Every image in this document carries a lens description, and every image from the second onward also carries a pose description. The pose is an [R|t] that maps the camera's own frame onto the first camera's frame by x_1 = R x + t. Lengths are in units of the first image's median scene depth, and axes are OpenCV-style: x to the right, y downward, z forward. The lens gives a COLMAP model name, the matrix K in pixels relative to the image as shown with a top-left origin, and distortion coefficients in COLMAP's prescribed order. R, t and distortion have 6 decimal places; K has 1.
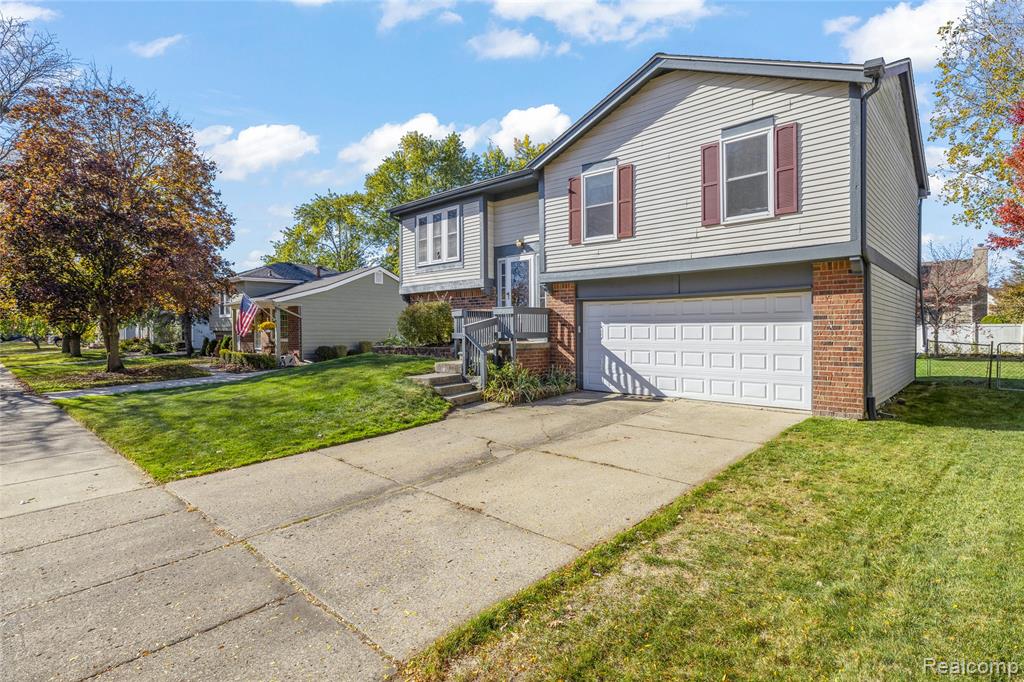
lens RADIAL K [[514.5, 0, 508.1], [0, 514.5, 339.5], [0, 0, 1]] dist [0.005189, 0.000192]
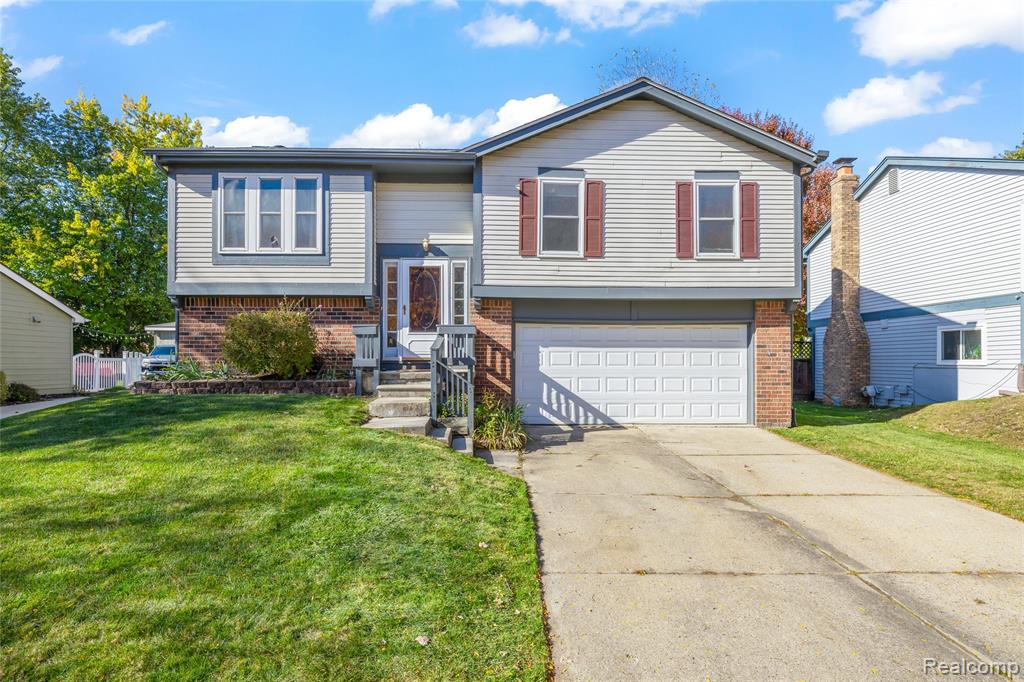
lens RADIAL K [[514.5, 0, 509.7], [0, 514.5, 355.9], [0, 0, 1]] dist [0.005189, 0.000192]
pose [[0.708926, 0.007032, 0.705248, -0.514921], [0.007955, 0.999807, -0.017965, -0.002205], [-0.705238, 0.018346, 0.708733, 0.426188]]
